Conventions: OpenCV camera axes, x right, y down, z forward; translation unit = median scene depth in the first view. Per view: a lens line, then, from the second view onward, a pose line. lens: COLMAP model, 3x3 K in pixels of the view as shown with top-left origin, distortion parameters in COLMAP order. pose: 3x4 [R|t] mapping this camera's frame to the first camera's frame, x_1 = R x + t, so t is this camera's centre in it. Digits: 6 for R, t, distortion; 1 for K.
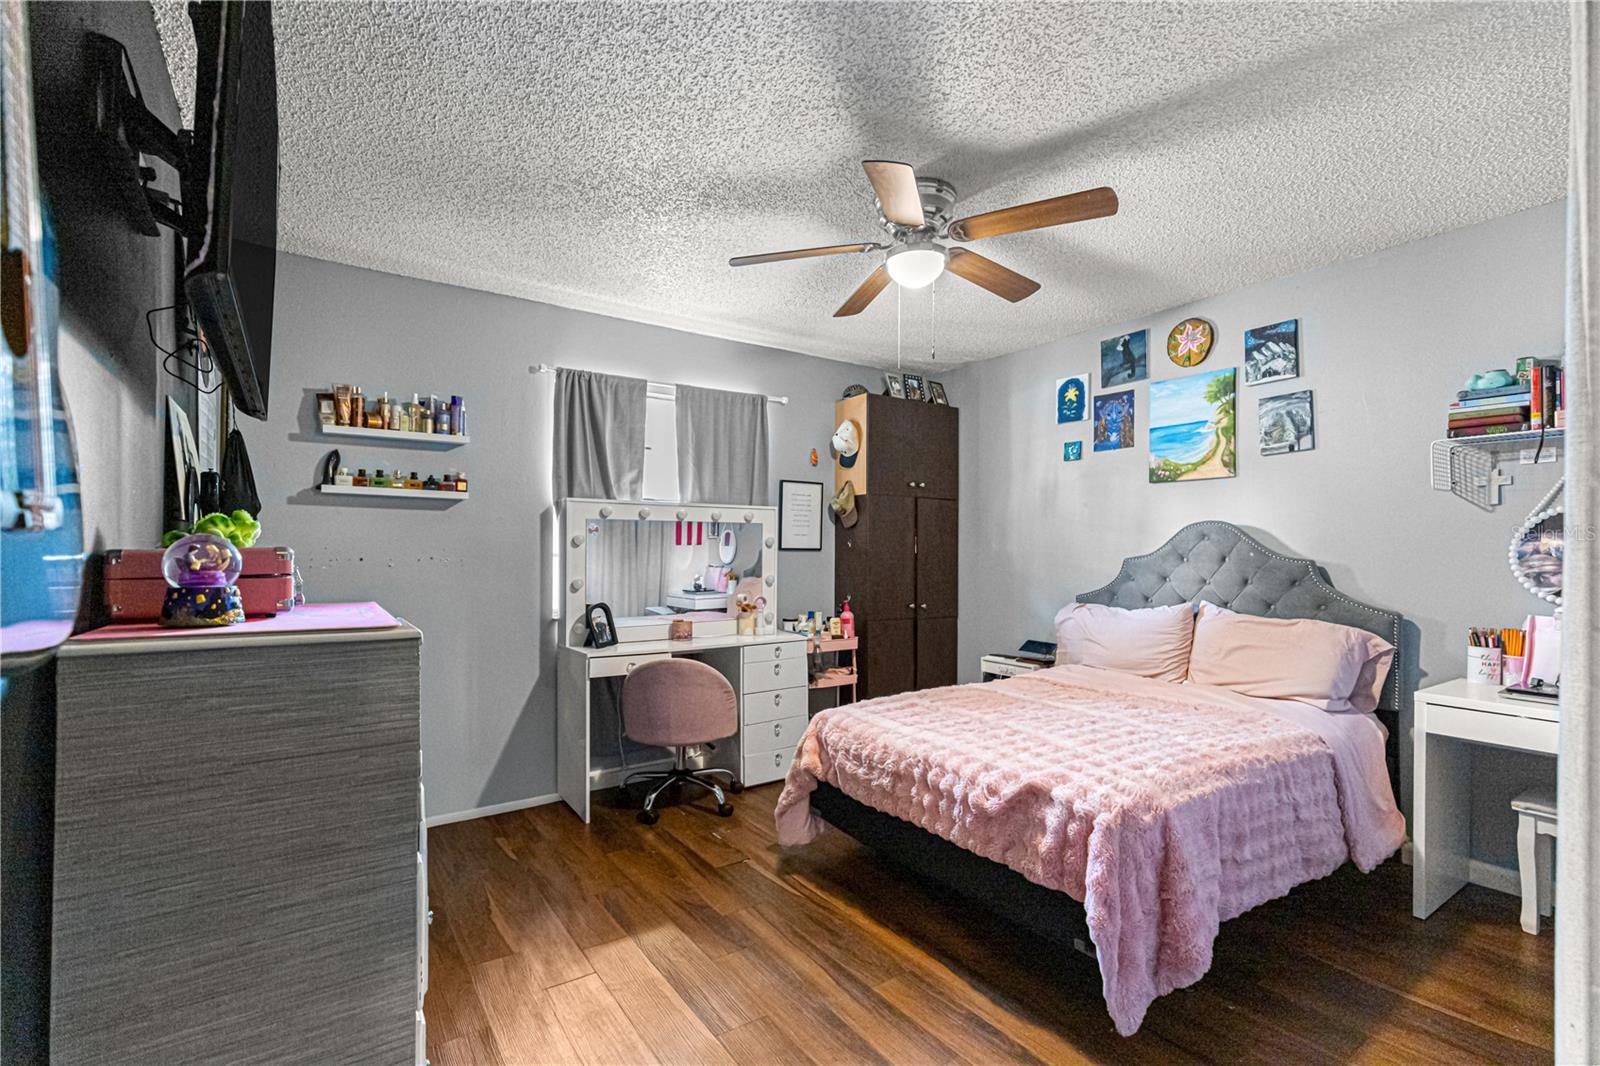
lens RADIAL K [[724.3, 0, 799.3], [0, 724.3, 540.1], [0, 0, 1]] dist [0.008835, -0.001479]
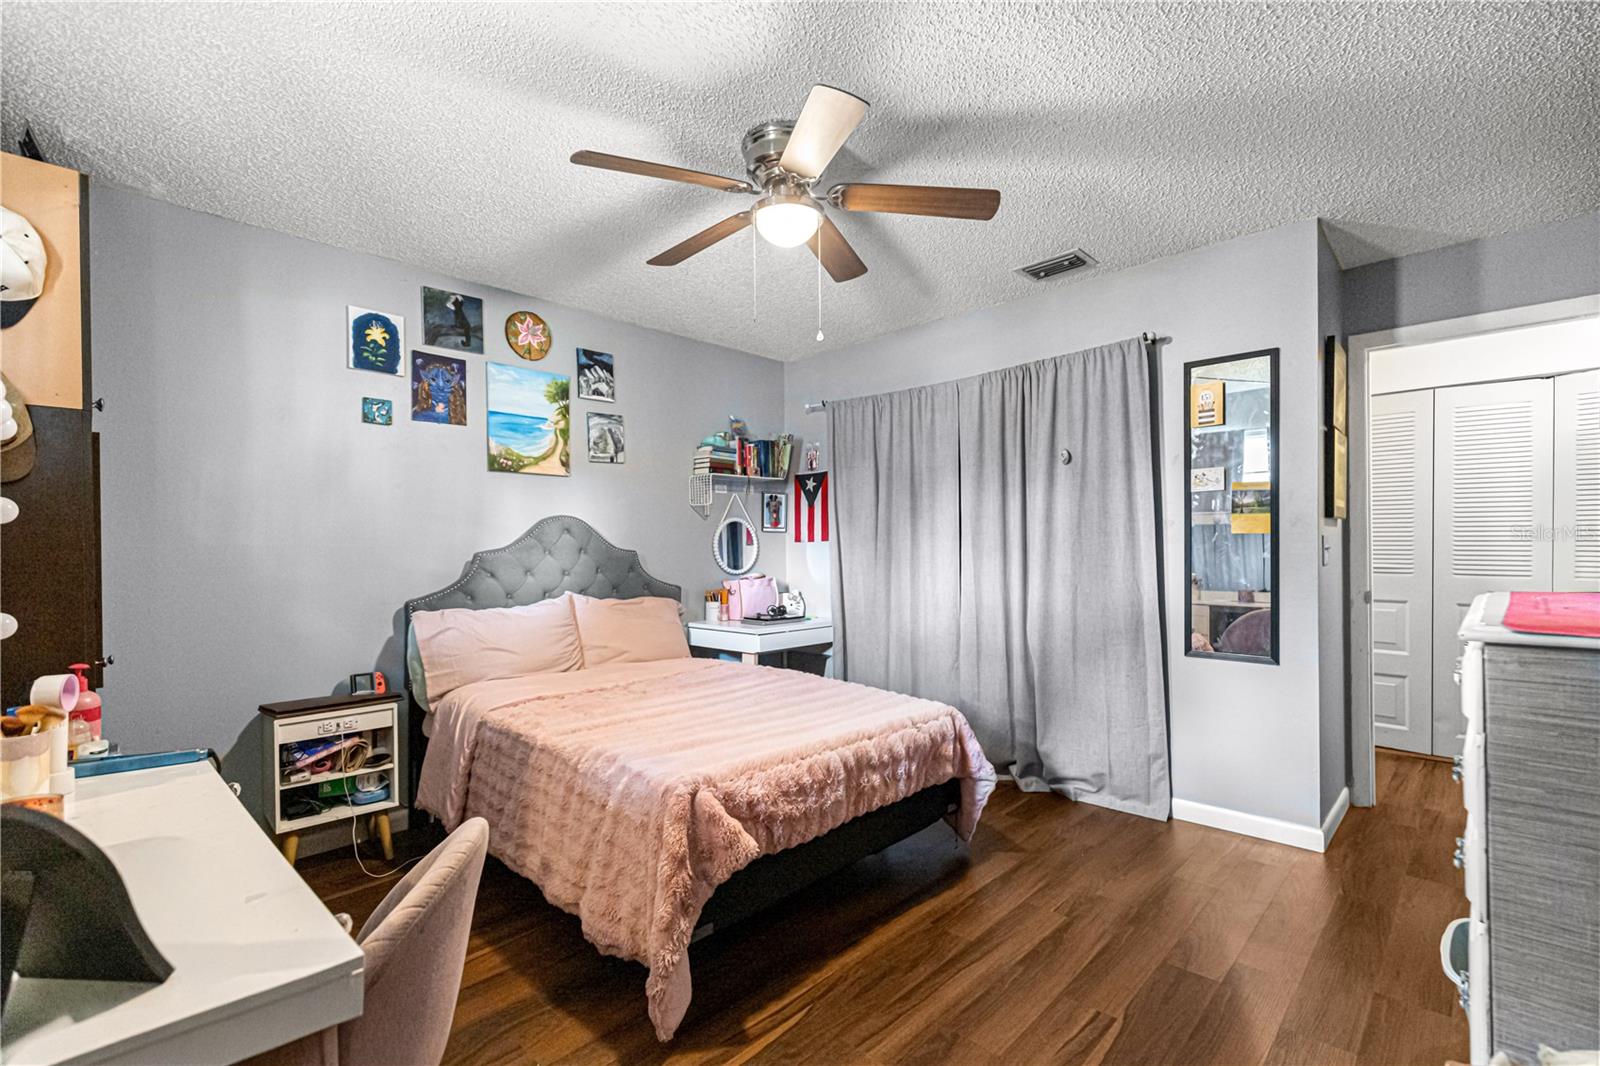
lens RADIAL K [[724.3, 0, 798.7], [0, 724.3, 544.6], [0, 0, 1]] dist [0.008835, -0.001479]
pose [[-0.214213, 0.006128, 0.976768, -0.515514], [-0.003499, 0.999969, -0.007041, 0.021144], [-0.976781, -0.004926, -0.214185, 0.848748]]
